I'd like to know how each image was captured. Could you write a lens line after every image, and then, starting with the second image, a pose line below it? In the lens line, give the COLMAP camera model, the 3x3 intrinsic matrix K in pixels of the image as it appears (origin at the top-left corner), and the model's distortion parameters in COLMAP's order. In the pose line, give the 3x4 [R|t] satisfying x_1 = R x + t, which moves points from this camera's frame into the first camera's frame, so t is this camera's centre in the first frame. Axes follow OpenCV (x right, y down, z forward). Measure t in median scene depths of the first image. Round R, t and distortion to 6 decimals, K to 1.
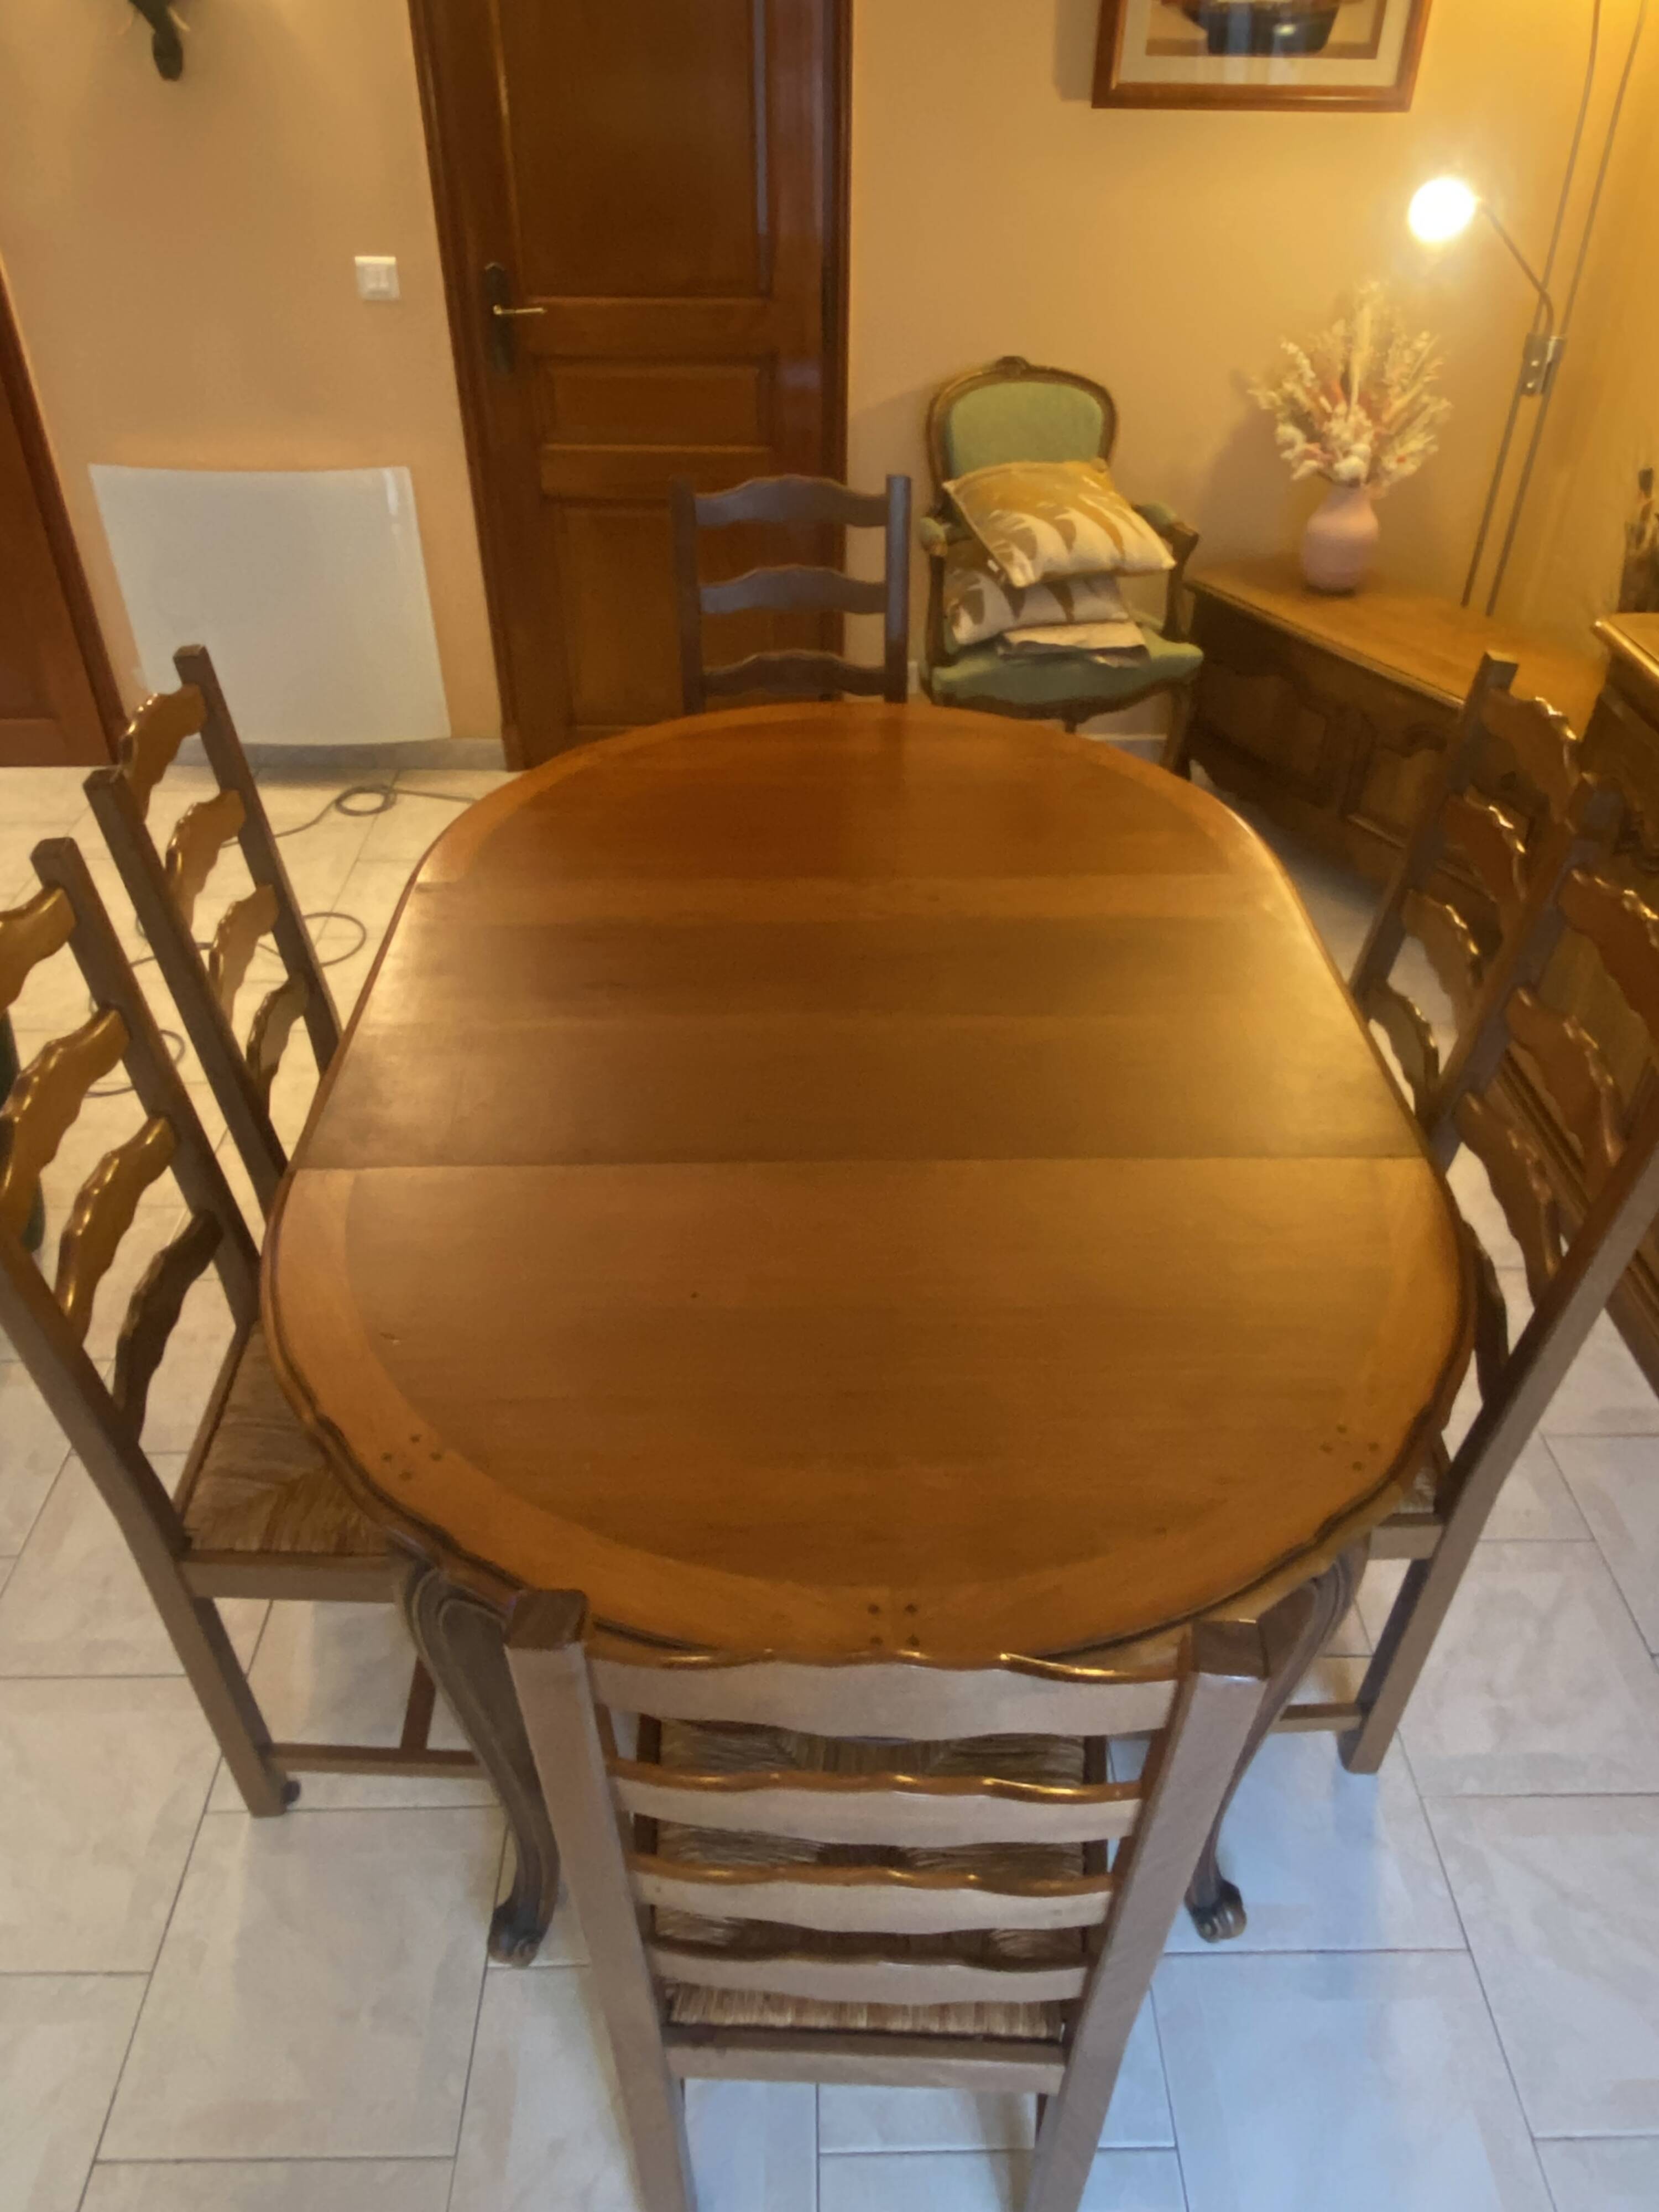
lens RADIAL K [[1539.9, 0, 838.8], [0, 1539.9, 1096.7], [0, 0, 1]] dist [0.026654, -0.037869]
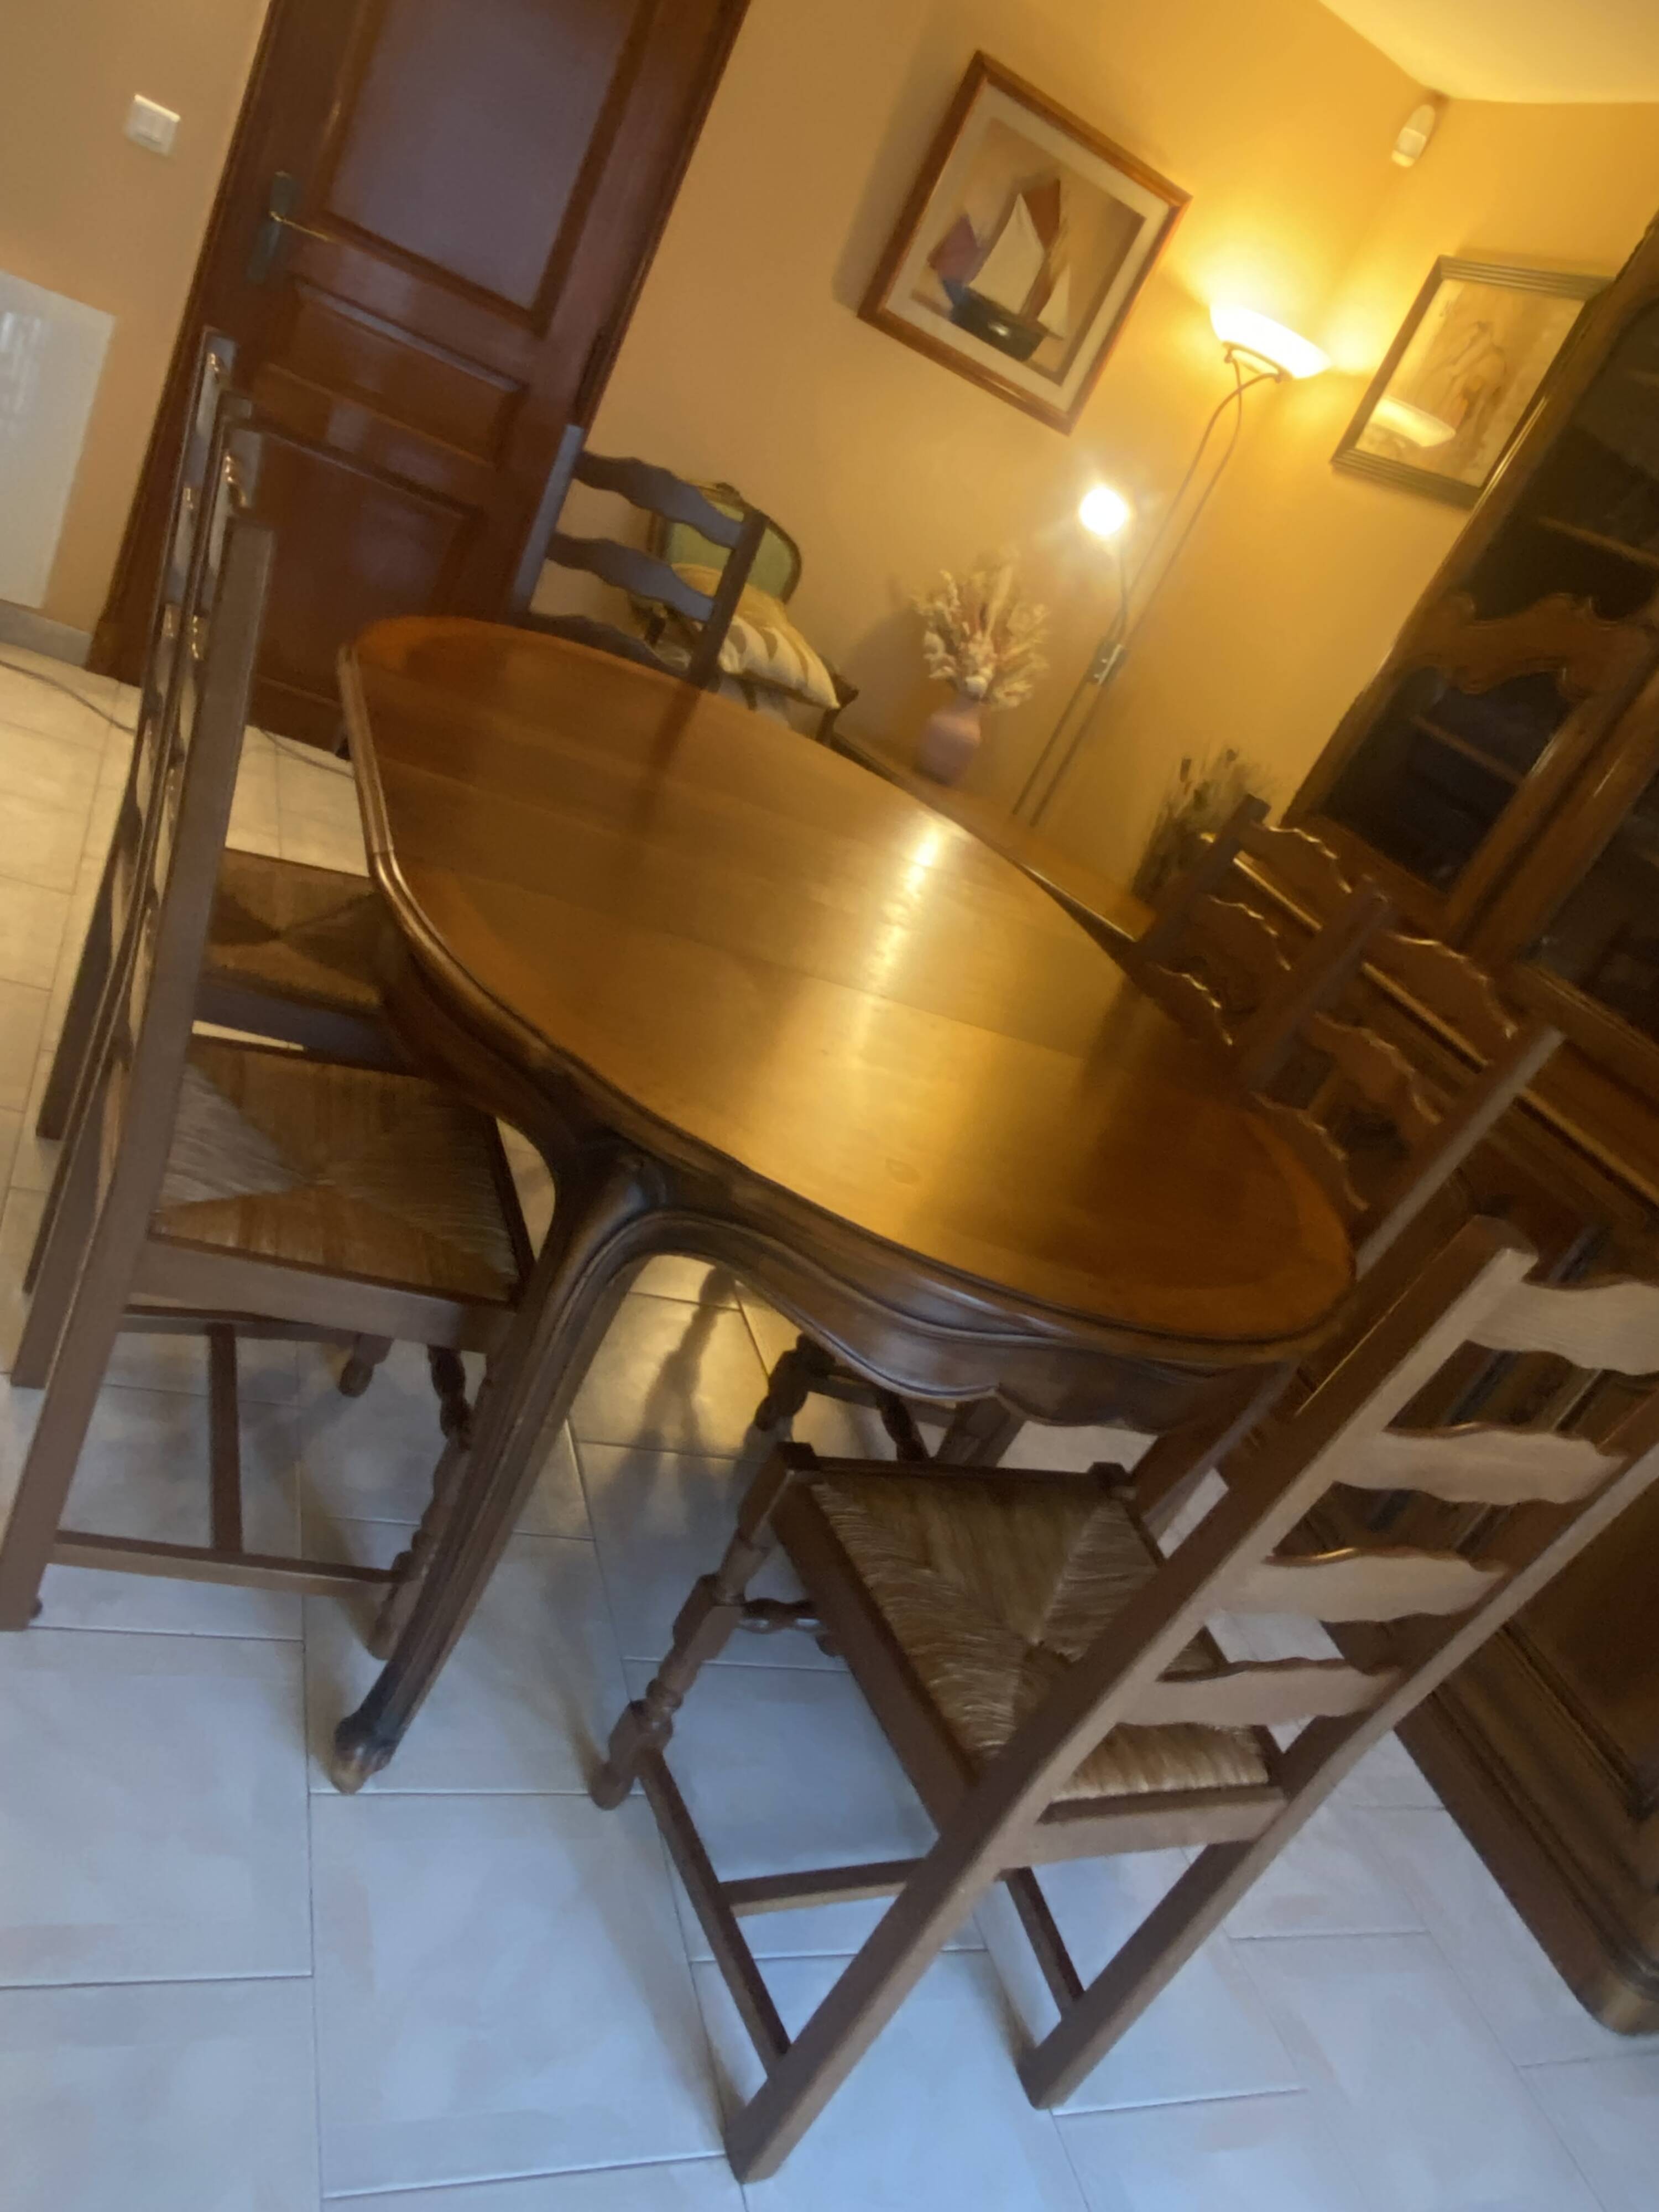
lens RADIAL K [[1539.9, 0, 853.5], [0, 1539.9, 1111.9], [0, 0, 1]] dist [0.026654, -0.037869]
pose [[0.856553, 0.230675, 0.461634, -0.228683], [-0.166310, 0.970200, -0.176217, 0.144406], [-0.488526, 0.074165, 0.869392, 0.025161]]
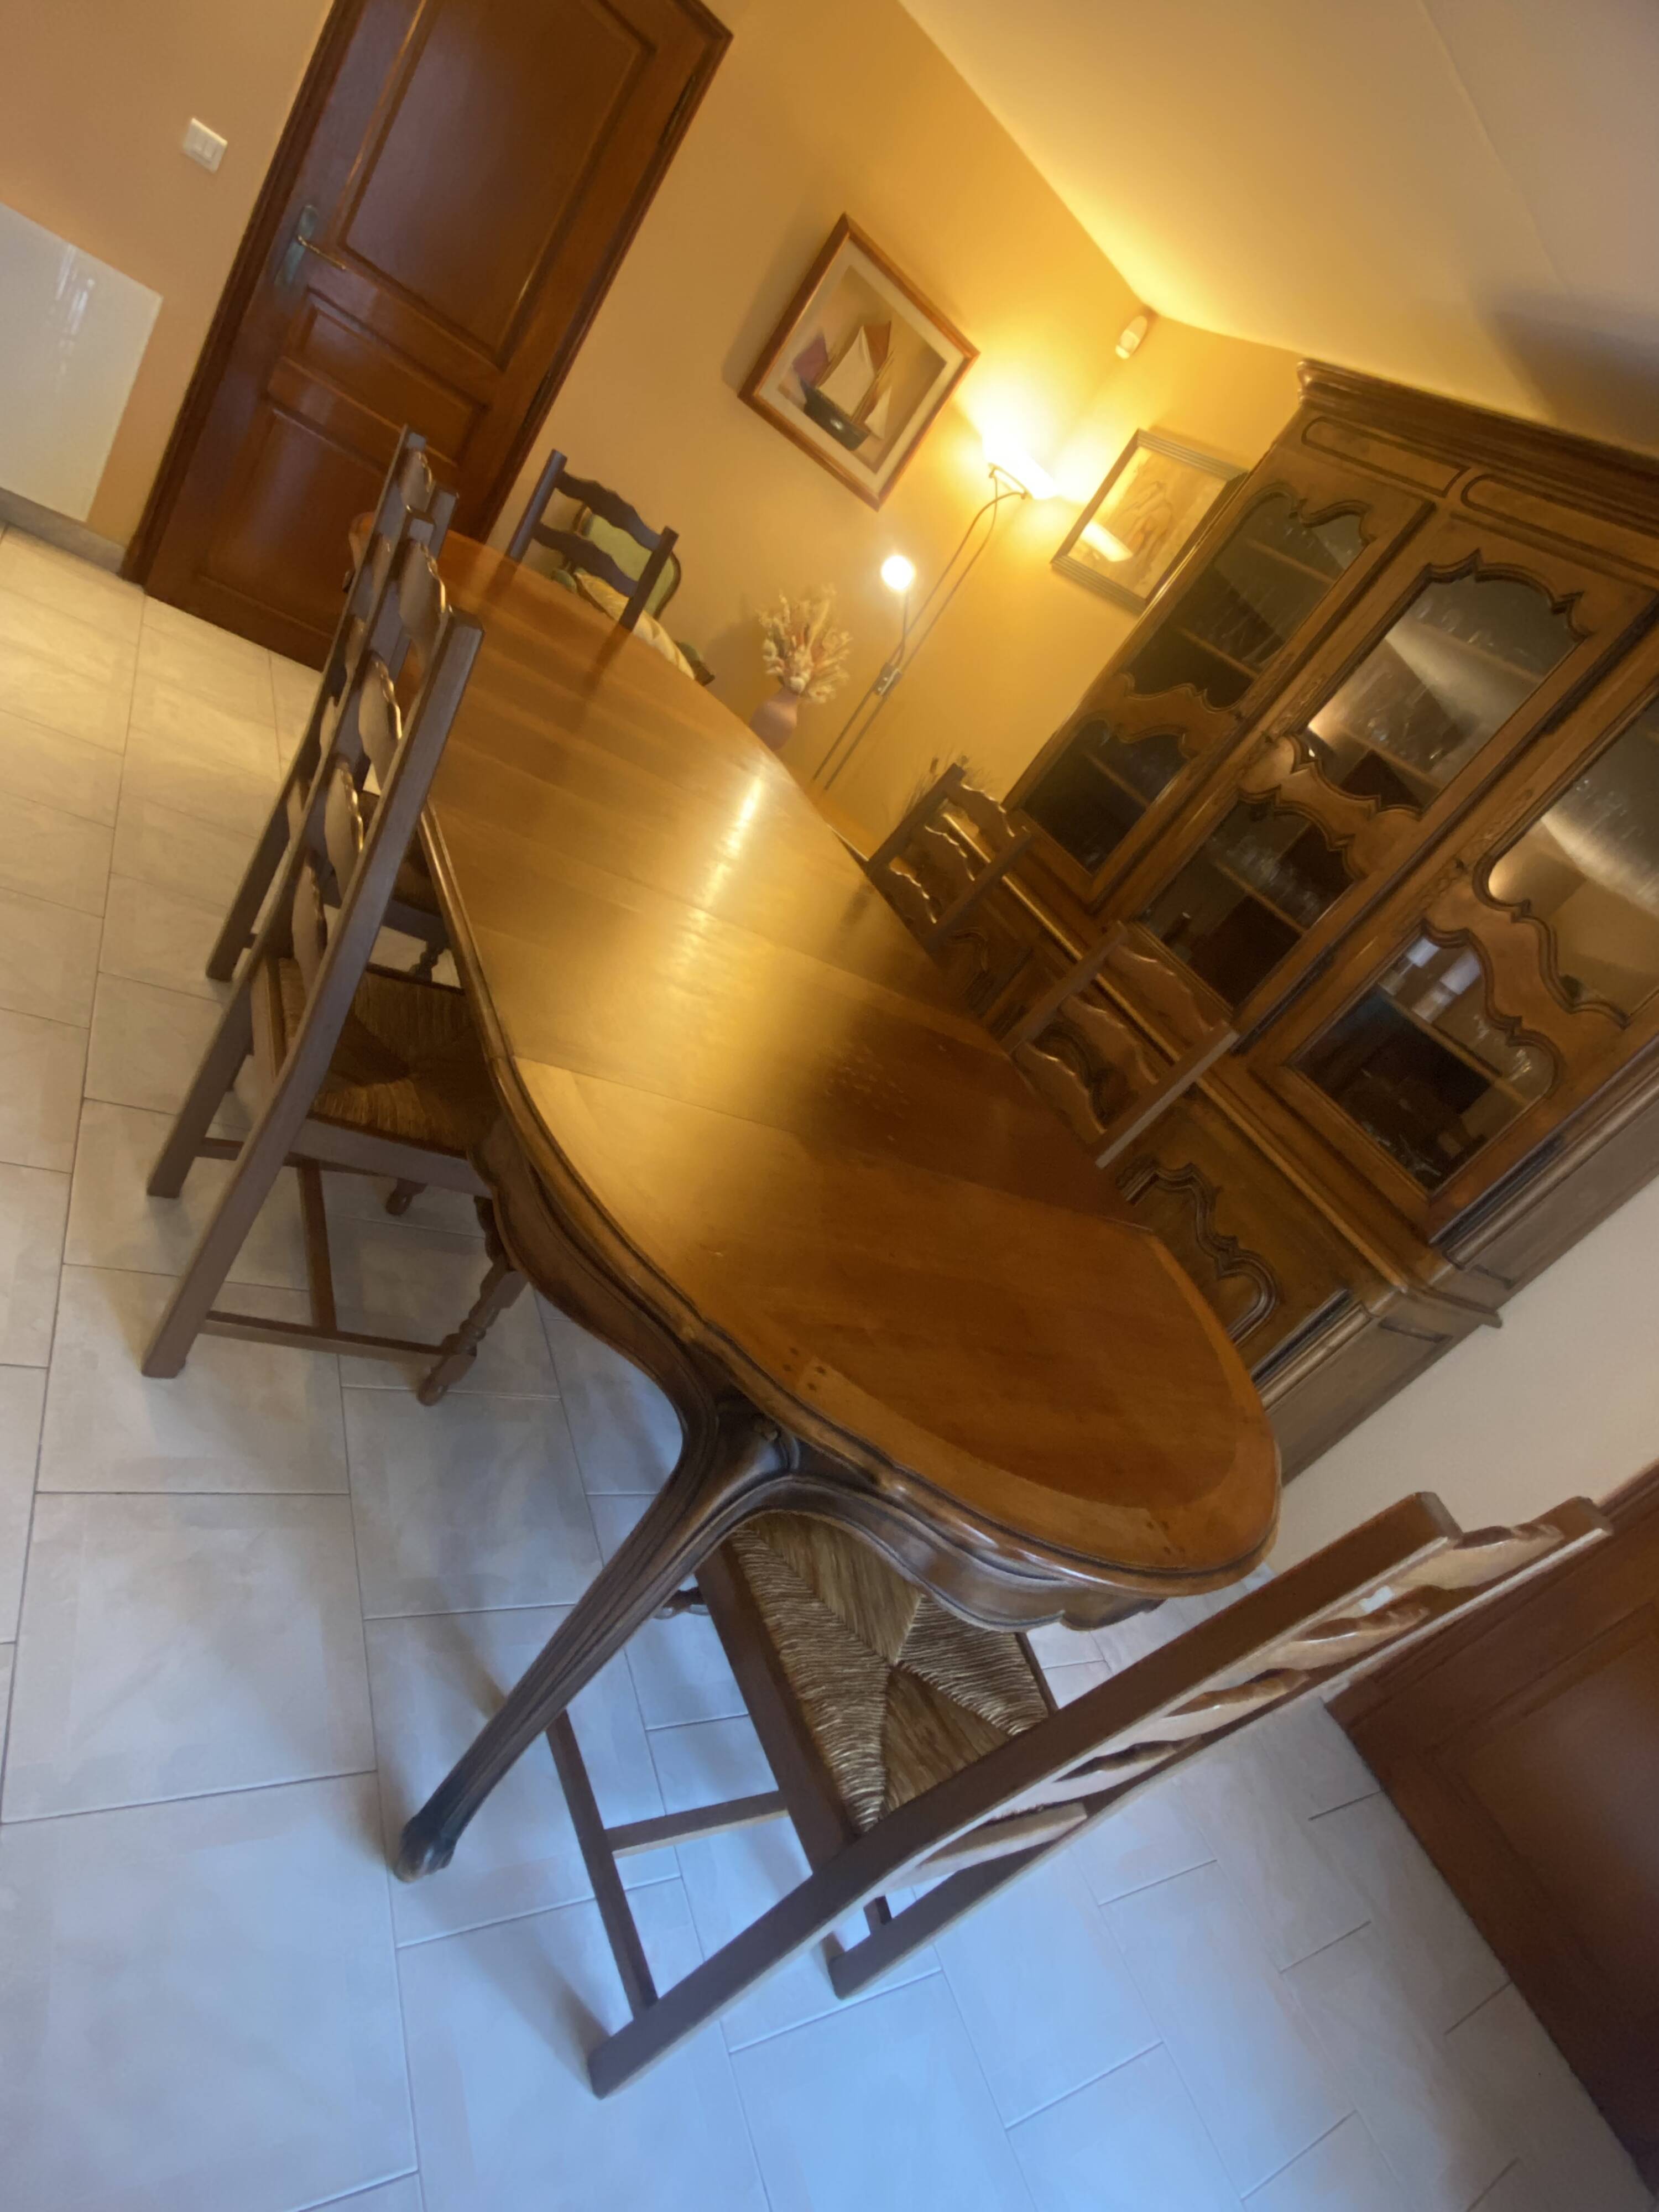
lens RADIAL K [[1093.1, 0, 844.0], [0, 1093.1, 1109.2], [0, 0, 1]] dist [0.011532, -0.019174]
pose [[0.741354, 0.237569, 0.627659, -0.279318], [-0.225780, 0.969022, -0.100097, 0.160764], [-0.631995, -0.067506, 0.772027, -0.001991]]
